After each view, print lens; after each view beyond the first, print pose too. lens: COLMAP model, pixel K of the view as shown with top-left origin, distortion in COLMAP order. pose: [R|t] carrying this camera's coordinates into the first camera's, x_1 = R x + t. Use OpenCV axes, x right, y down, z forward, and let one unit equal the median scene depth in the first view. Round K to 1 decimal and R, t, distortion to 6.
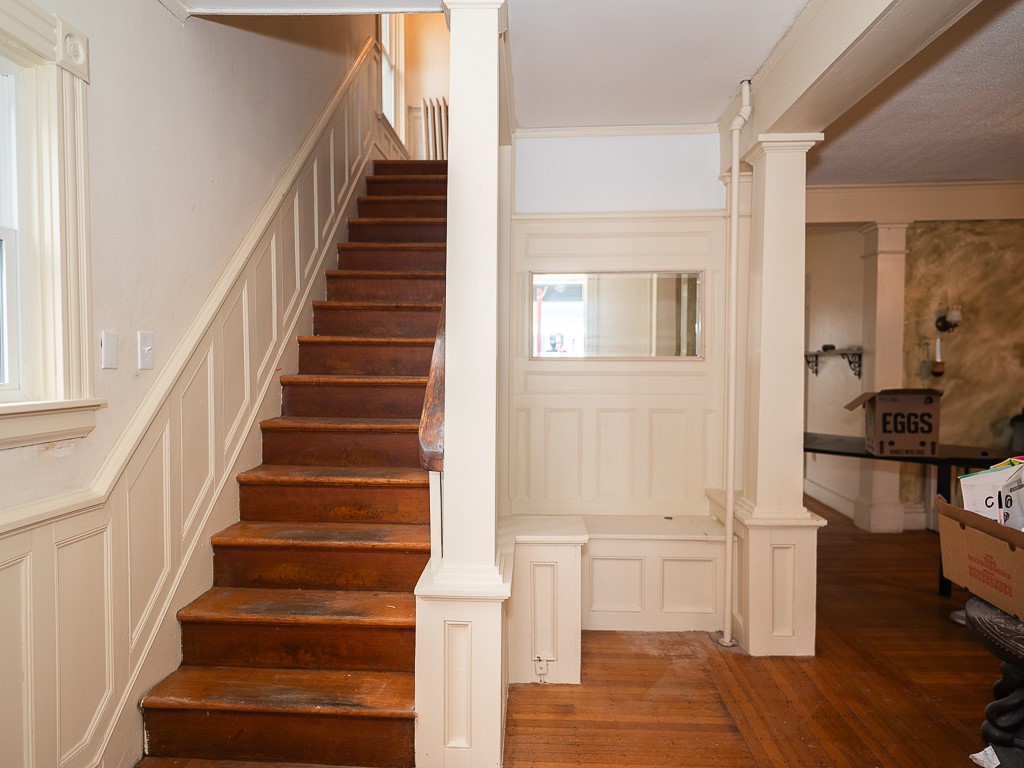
lens RADIAL K [[648.2, 0, 509.5], [0, 648.2, 381.9], [0, 0, 1]] dist [-0.000738, -0.002090]
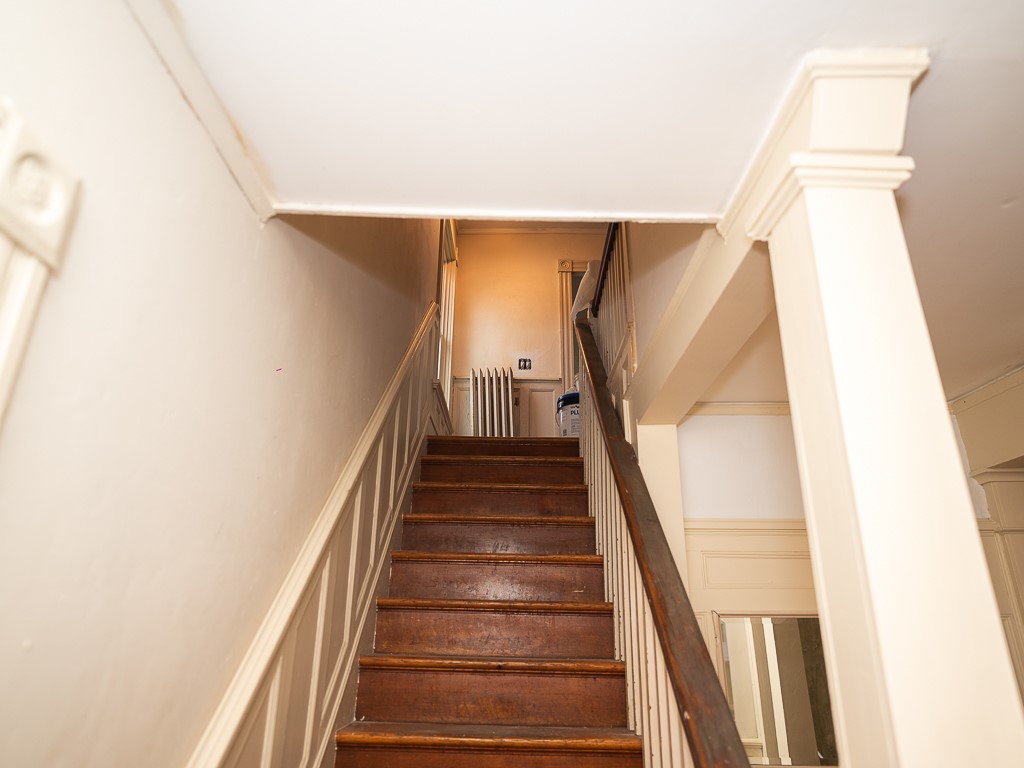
lens RADIAL K [[648.2, 0, 517.8], [0, 648.2, 383.3], [0, 0, 1]] dist [-0.000738, -0.002090]
pose [[0.998344, 0.022908, 0.052761, -0.218390], [-0.000419, 0.920144, -0.391579, -0.139193], [-0.057518, 0.390909, 0.918631, 0.363684]]
